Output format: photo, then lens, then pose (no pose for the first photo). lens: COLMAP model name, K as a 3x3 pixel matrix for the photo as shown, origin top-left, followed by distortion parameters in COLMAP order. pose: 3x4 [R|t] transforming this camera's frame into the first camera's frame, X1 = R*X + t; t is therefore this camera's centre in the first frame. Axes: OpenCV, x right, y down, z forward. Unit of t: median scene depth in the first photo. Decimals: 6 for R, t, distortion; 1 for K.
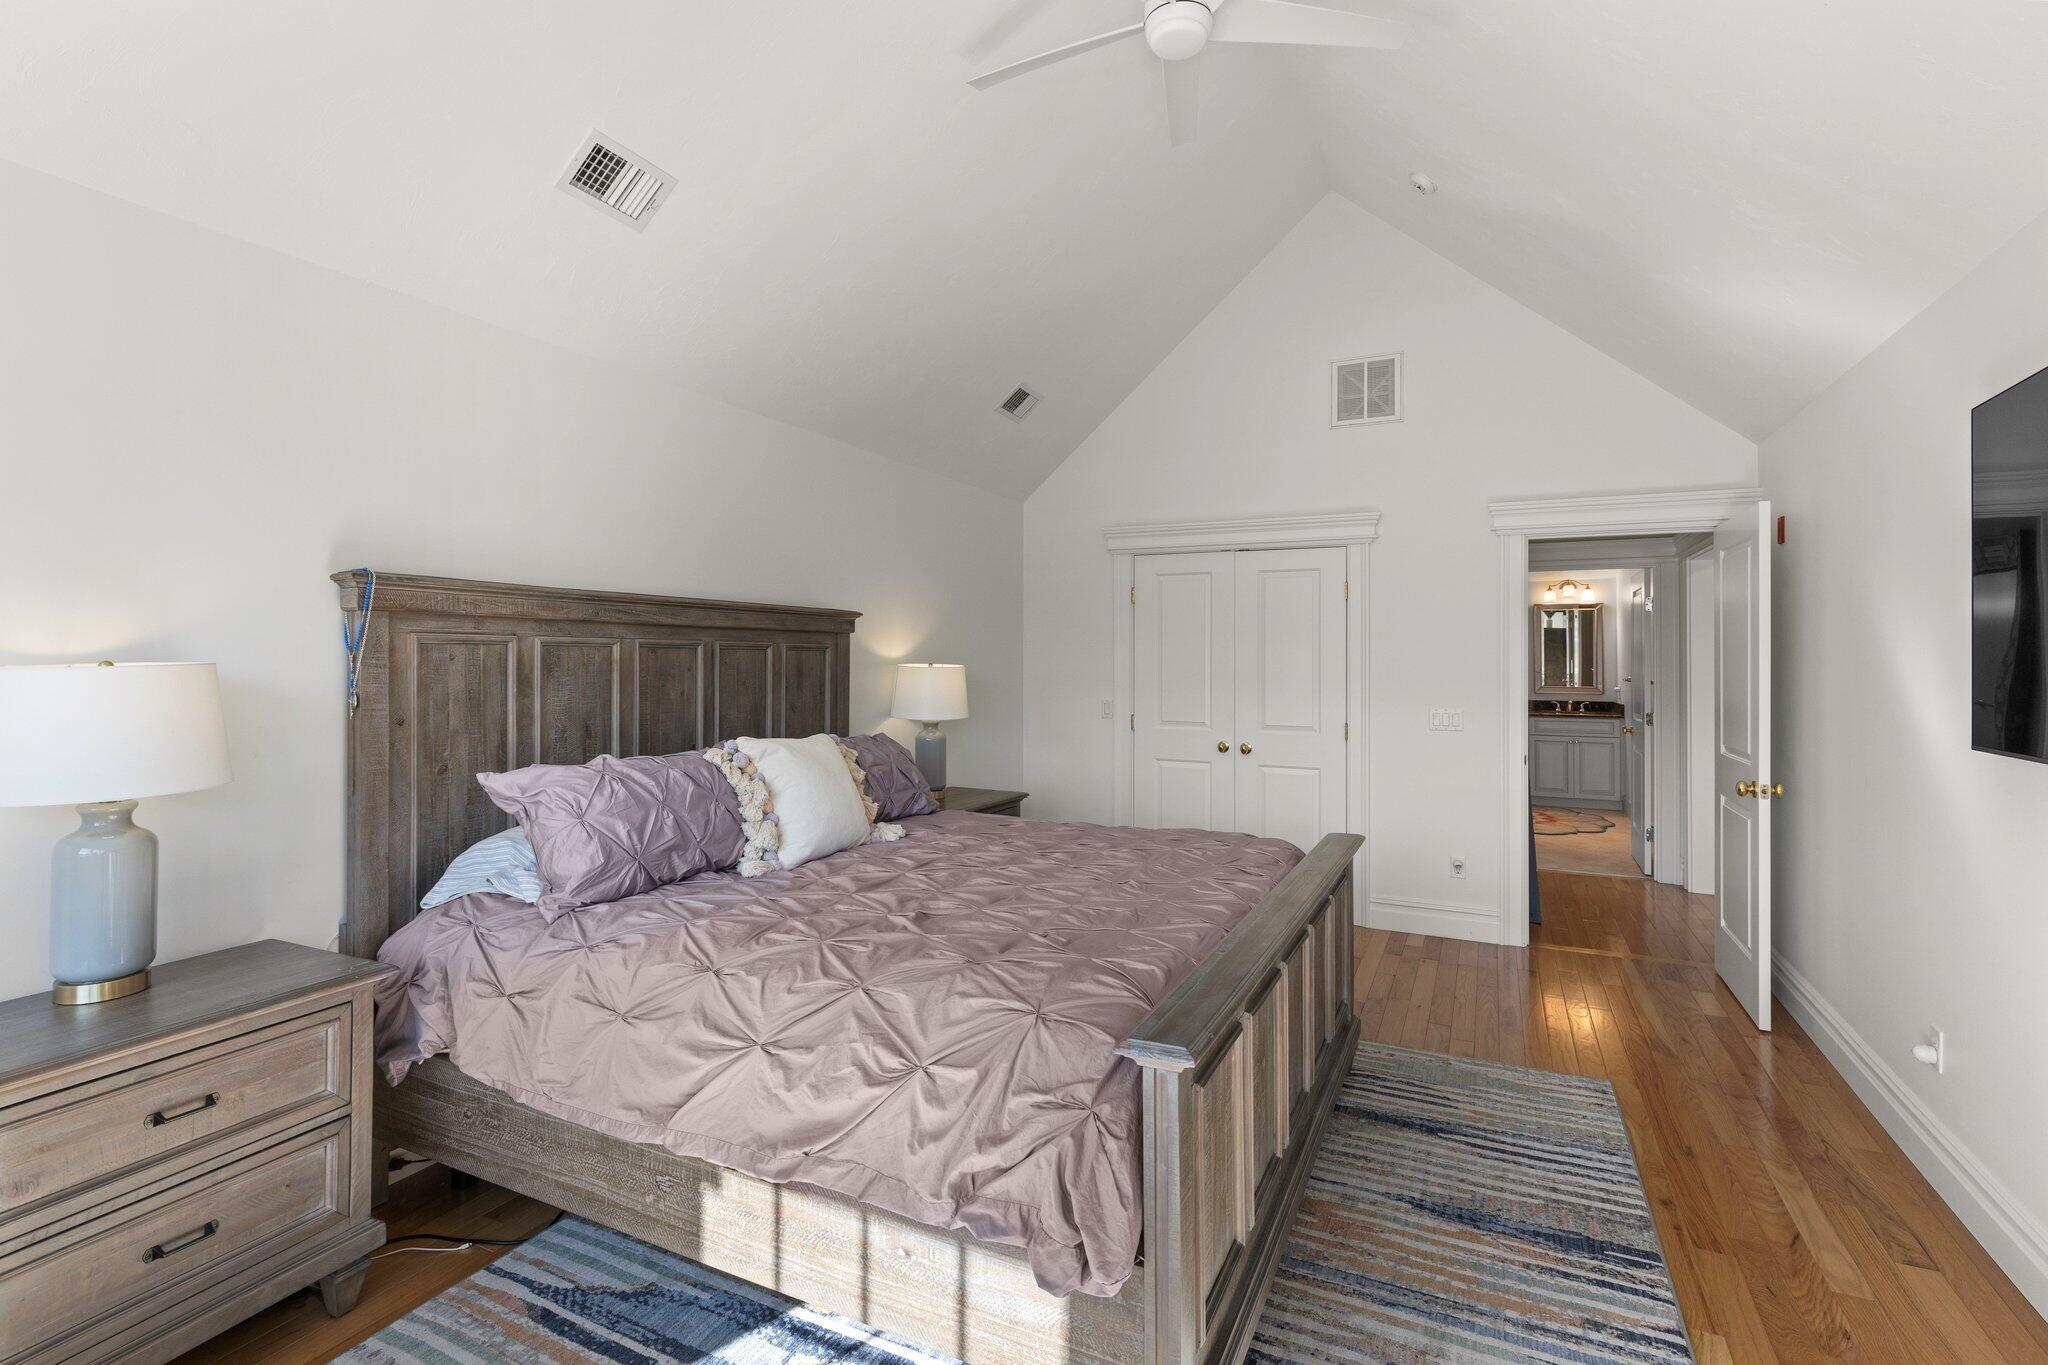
lens RADIAL K [[937.8, 0, 1025.5], [0, 937.8, 669.9], [0, 0, 1]] dist [-0.000837, -0.000276]
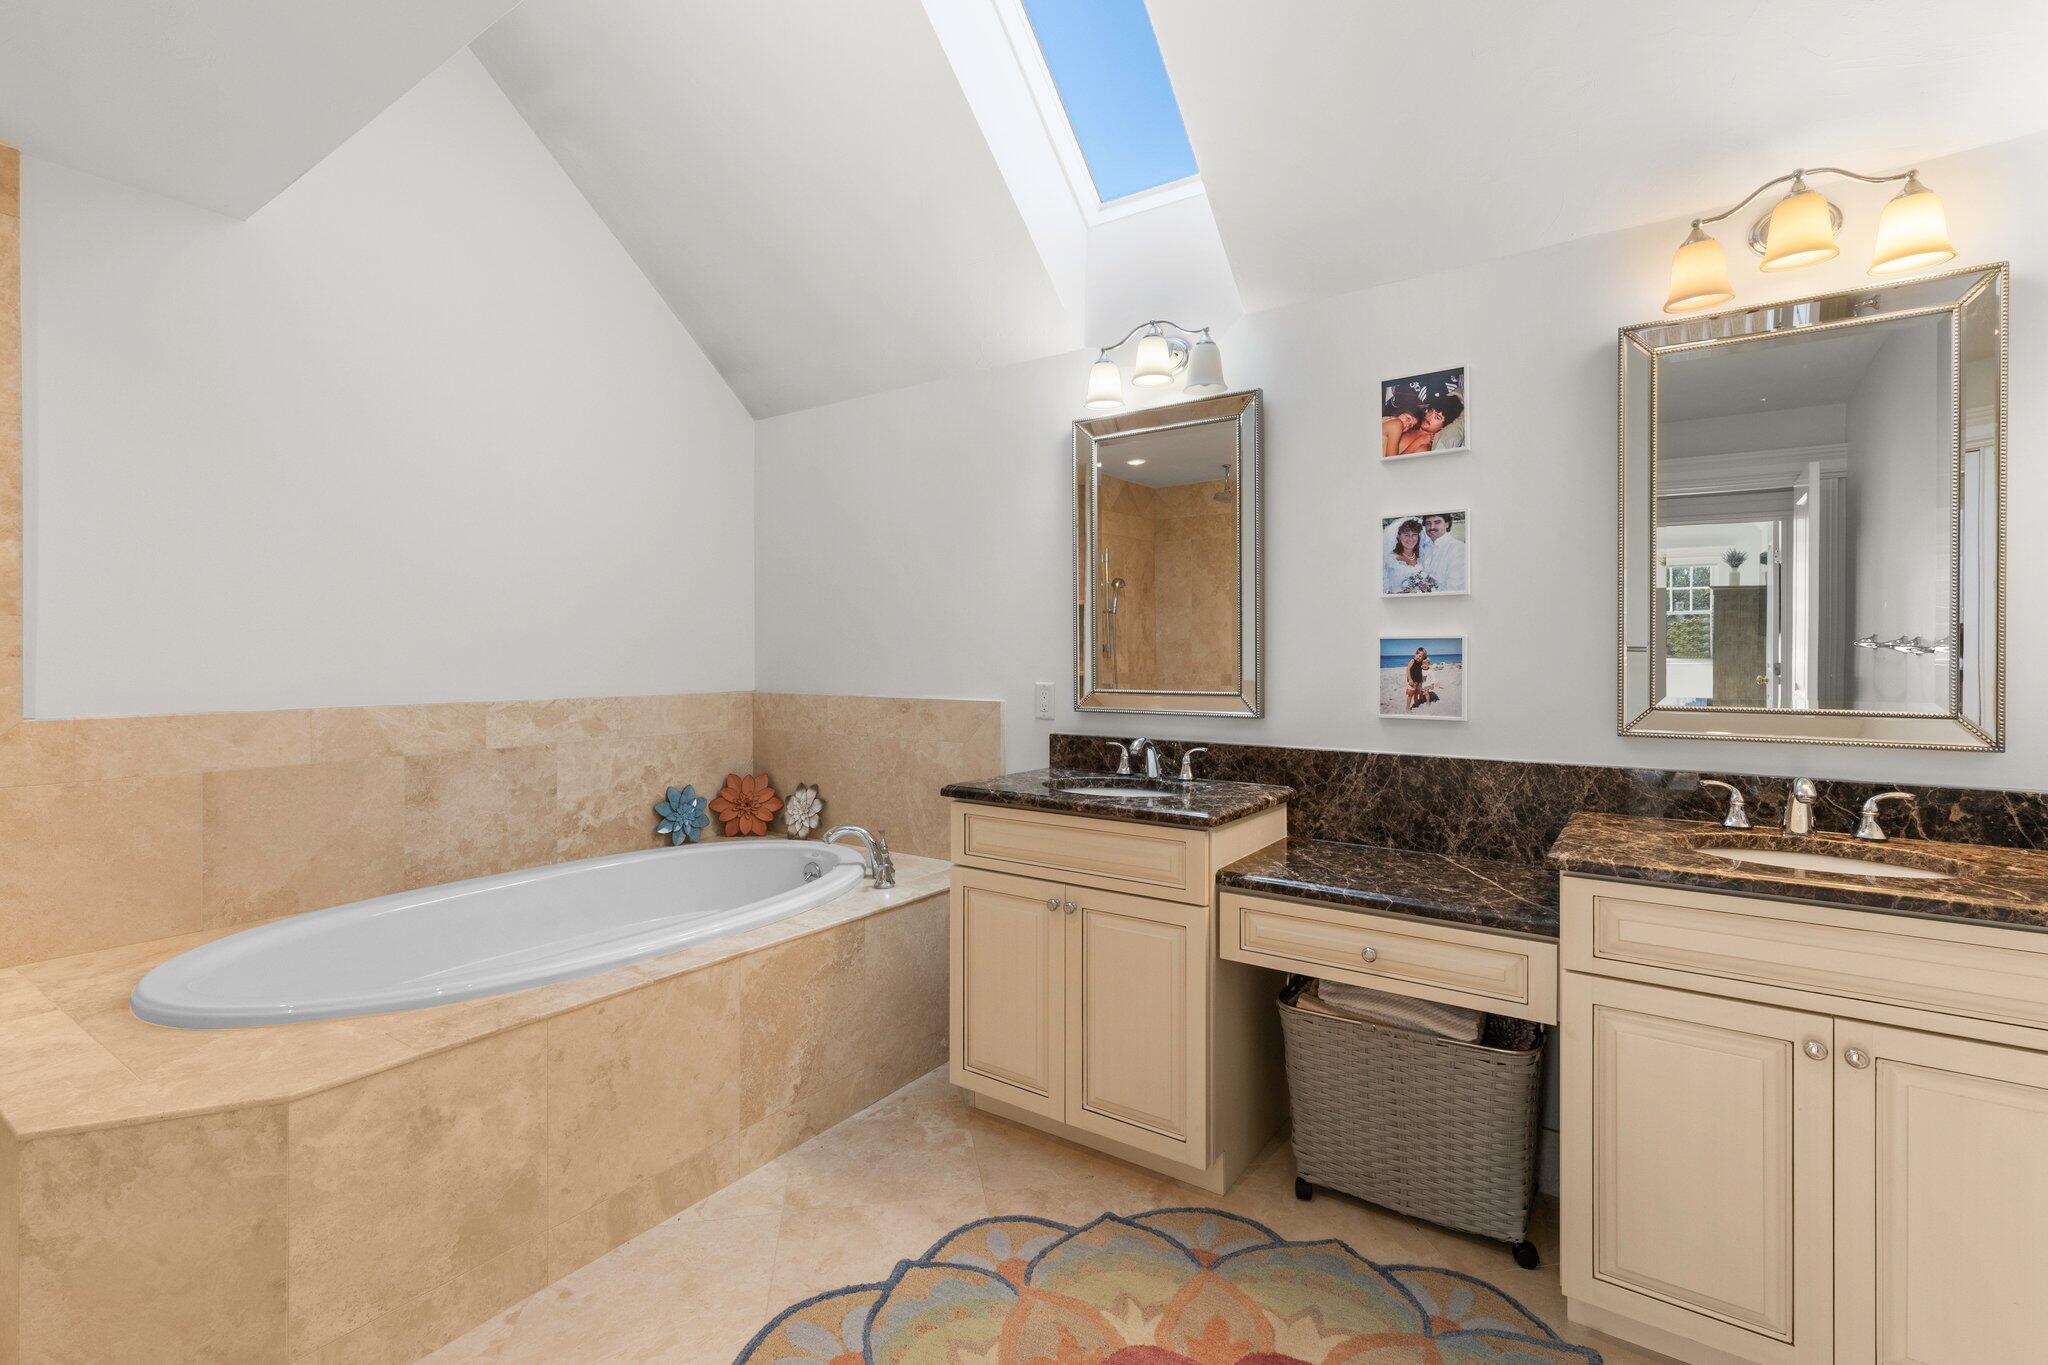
lens RADIAL K [[937.8, 0, 1021.2], [0, 937.8, 676.4], [0, 0, 1]] dist [-0.000837, -0.000276]
pose [[0.989111, 0.002685, -0.147150, 0.443163], [-0.001854, 0.999982, 0.005784, 0.009970], [0.147163, -0.005448, 0.989097, 0.773502]]
